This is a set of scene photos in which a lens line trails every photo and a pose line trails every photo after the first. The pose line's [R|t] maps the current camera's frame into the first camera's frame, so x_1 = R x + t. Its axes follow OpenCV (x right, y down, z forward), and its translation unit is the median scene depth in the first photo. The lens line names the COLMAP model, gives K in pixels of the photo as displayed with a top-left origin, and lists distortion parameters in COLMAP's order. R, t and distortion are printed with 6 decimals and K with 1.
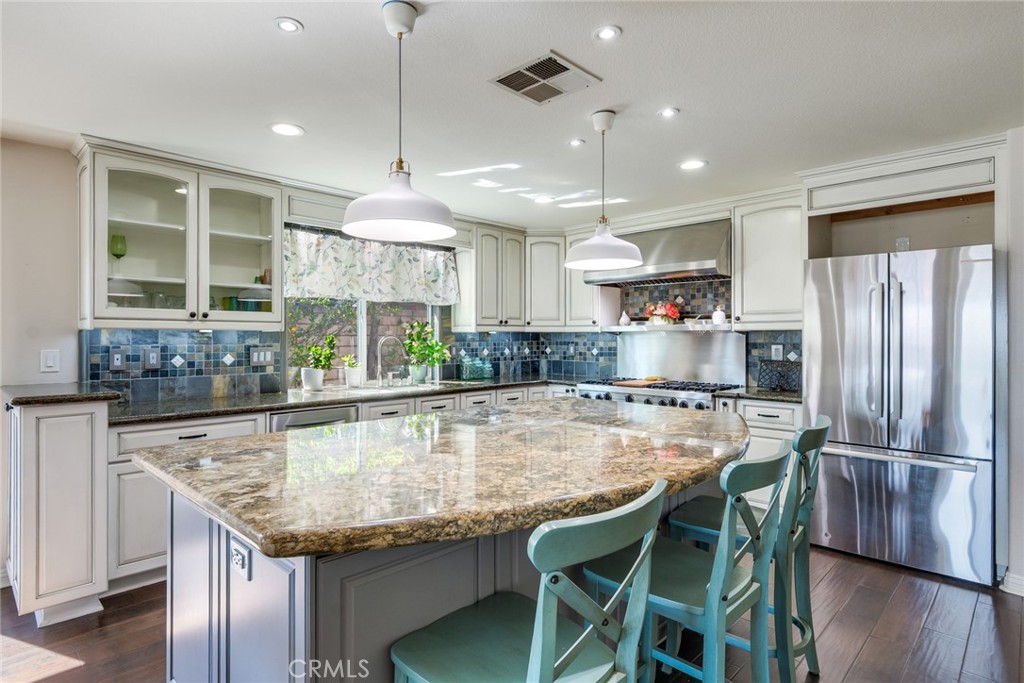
lens RADIAL K [[538.6, 0, 502.3], [0, 538.6, 333.7], [0, 0, 1]] dist [0.017595, -0.017621]
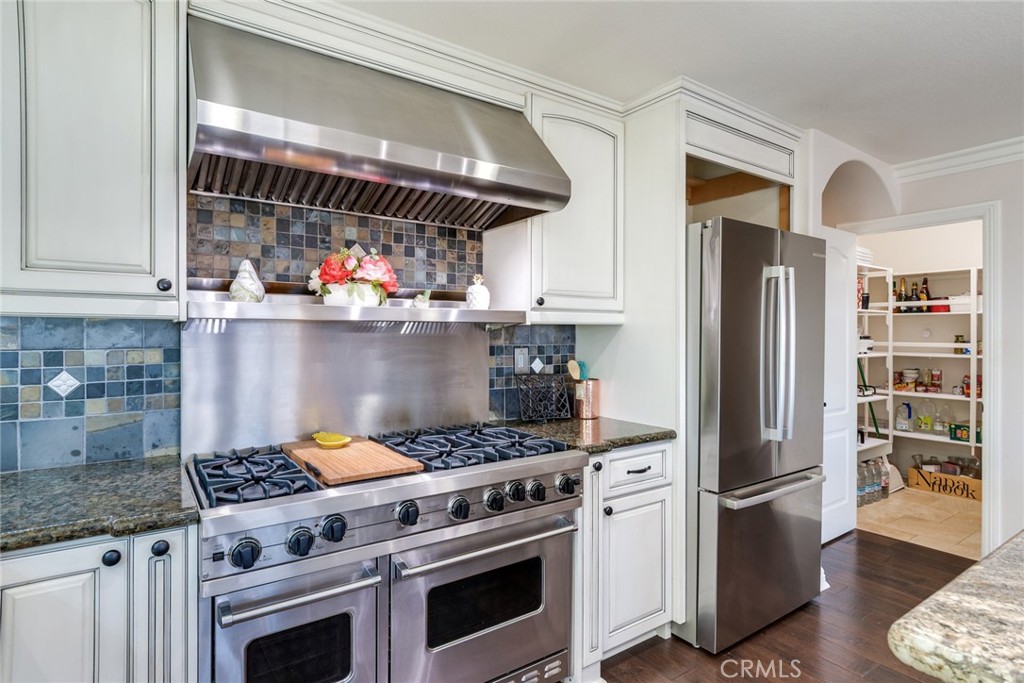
lens RADIAL K [[538.6, 0, 502.3], [0, 538.6, 333.7], [0, 0, 1]] dist [0.017595, -0.017621]
pose [[0.187067, -0.000016, 0.982347, -0.096639], [-0.009720, 0.999951, 0.001868, 0.003135], [-0.982299, -0.009898, 0.187057, 0.879855]]
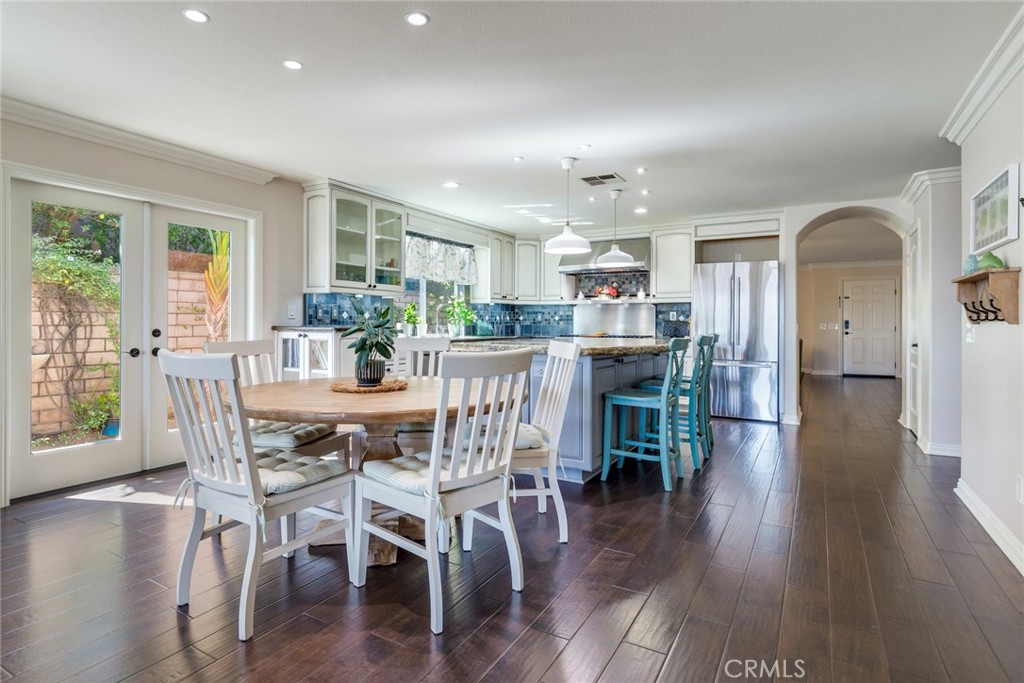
lens RADIAL K [[537.6, 0, 499.6], [0, 537.6, 321.1], [0, 0, 1]] dist [0.014956, -0.000512]
pose [[0.969330, 0.005836, 0.245693, -0.436159], [-0.006619, 0.999975, 0.002359, 0.048703], [-0.245673, -0.003912, 0.969345, -0.511879]]
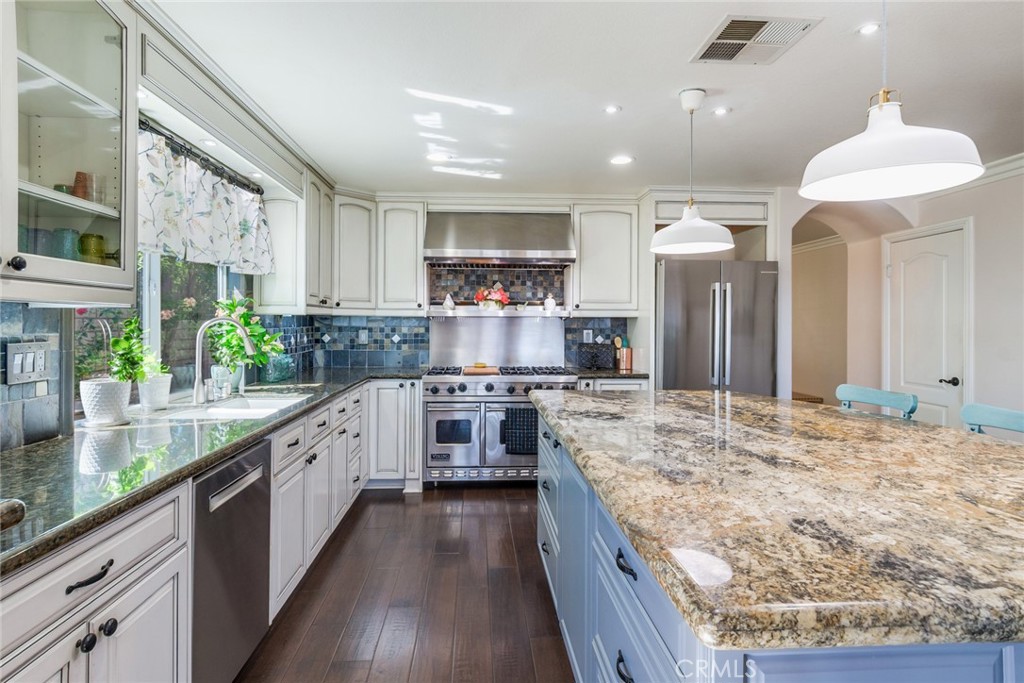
lens RADIAL K [[537.6, 0, 499.6], [0, 537.6, 321.1], [0, 0, 1]] dist [0.014956, -0.000512]
pose [[0.675916, 0.005981, 0.736954, -0.449636], [-0.009667, 0.999953, 0.000751, 0.002986], [-0.736915, -0.007632, 0.675942, 0.353787]]
